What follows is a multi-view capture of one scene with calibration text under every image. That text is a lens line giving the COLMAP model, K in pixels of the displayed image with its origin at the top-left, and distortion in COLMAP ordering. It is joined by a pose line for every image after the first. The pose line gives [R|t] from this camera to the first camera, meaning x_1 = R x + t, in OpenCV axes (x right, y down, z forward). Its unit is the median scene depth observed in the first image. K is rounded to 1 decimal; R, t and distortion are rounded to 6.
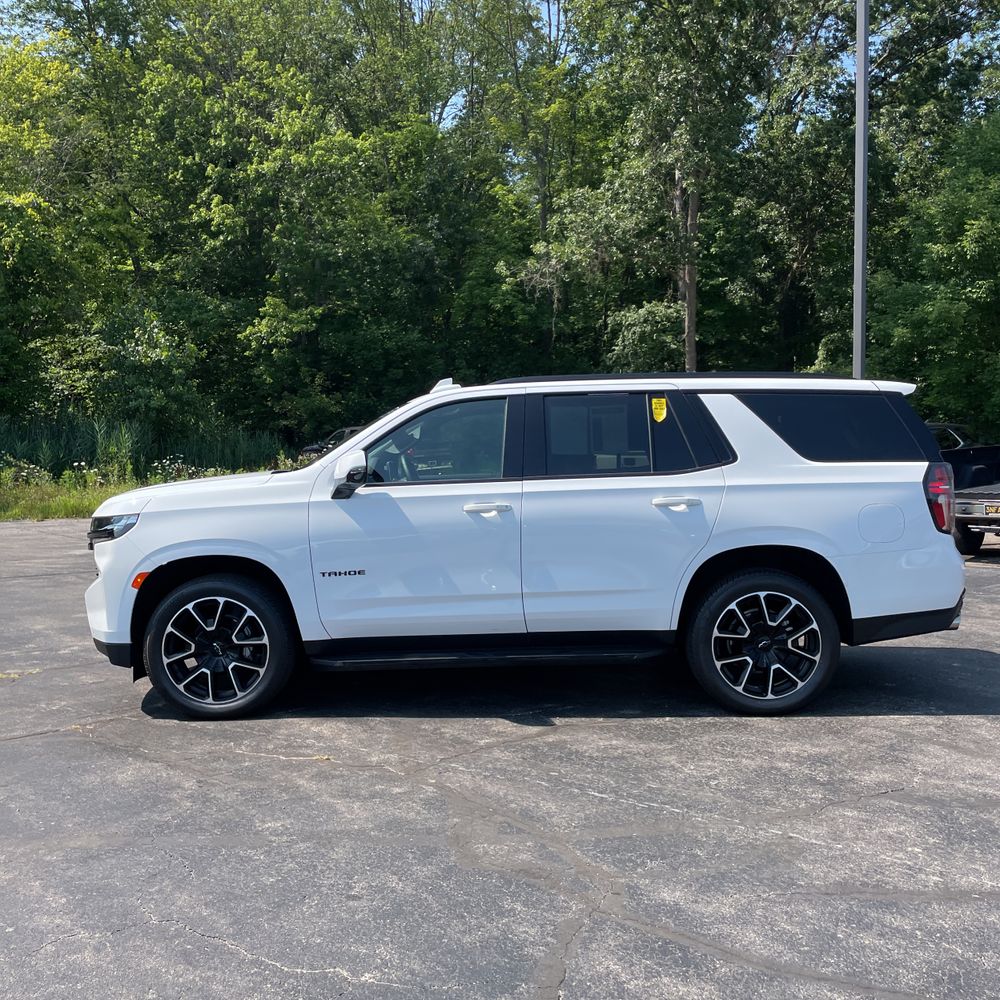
lens RADIAL K [[1027.9, 0, 471.6], [0, 1027.9, 468.3], [0, 0, 1]] dist [0.030238, 0.000000]
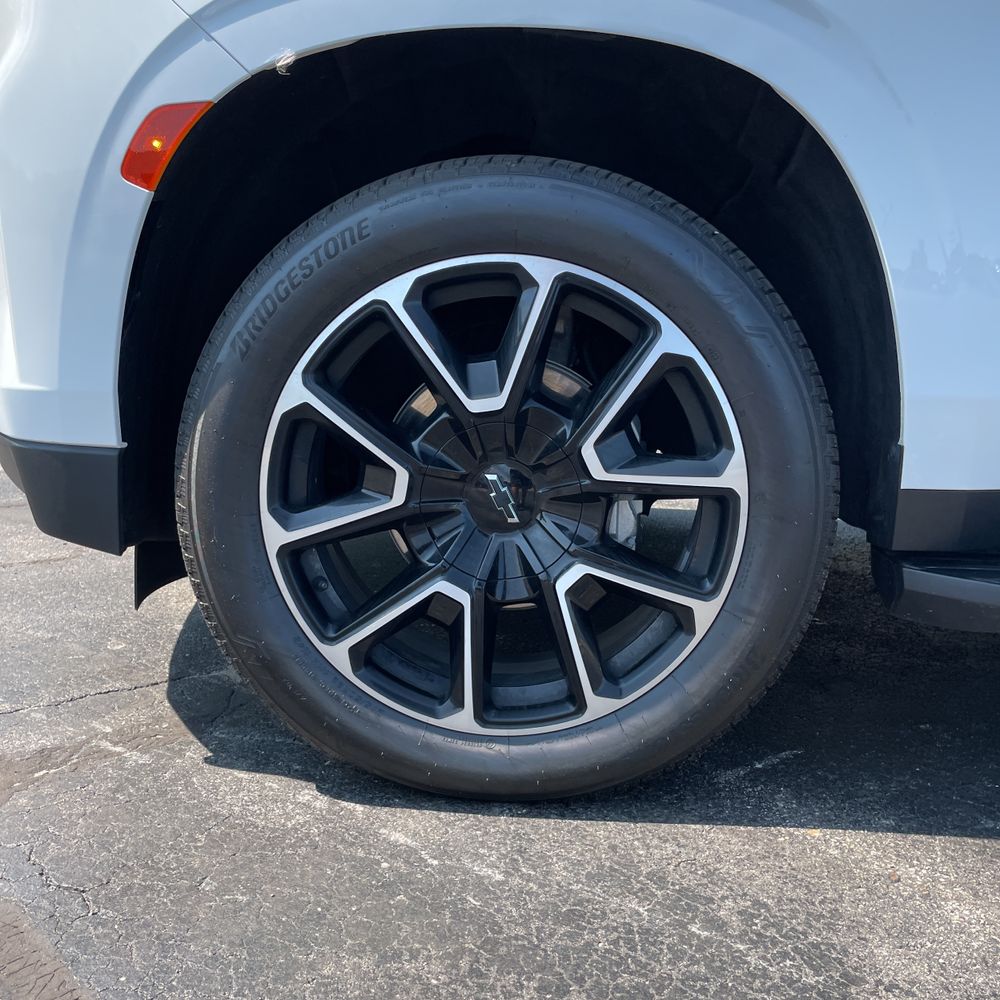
lens RADIAL K [[1027.9, 0, 500.4], [0, 1027.9, 483.0], [0, 0, 1]] dist [0.030238, 0.000000]
pose [[0.997582, 0.066849, -0.019019, -0.242237], [-0.063213, 0.986432, 0.151510, 0.137726], [0.028889, -0.149941, 0.988273, 0.777073]]
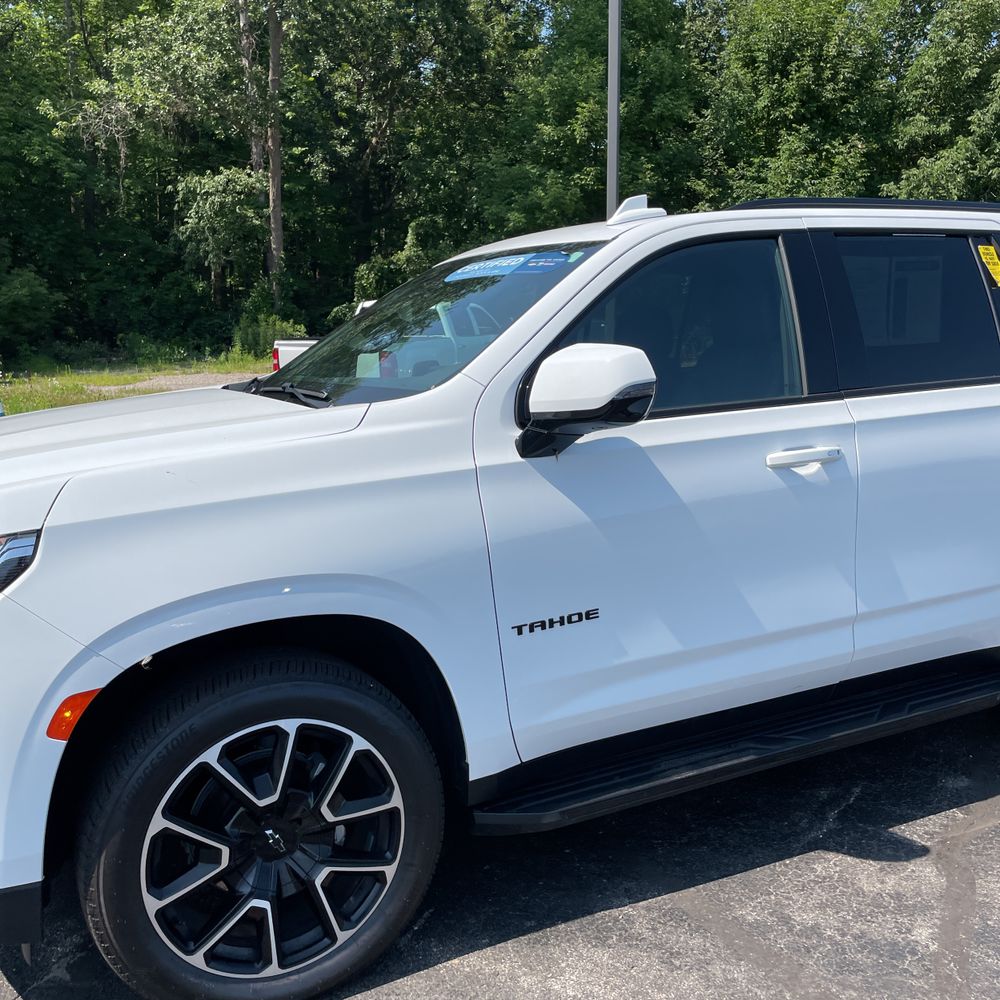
lens RADIAL K [[1027.9, 0, 493.0], [0, 1027.9, 497.1], [0, 0, 1]] dist [0.030238, 0.000000]
pose [[0.886040, -0.075014, 0.457499, -0.345355], [0.012970, 0.990447, 0.137280, -0.012975], [-0.463427, -0.115702, 0.878549, 0.617786]]
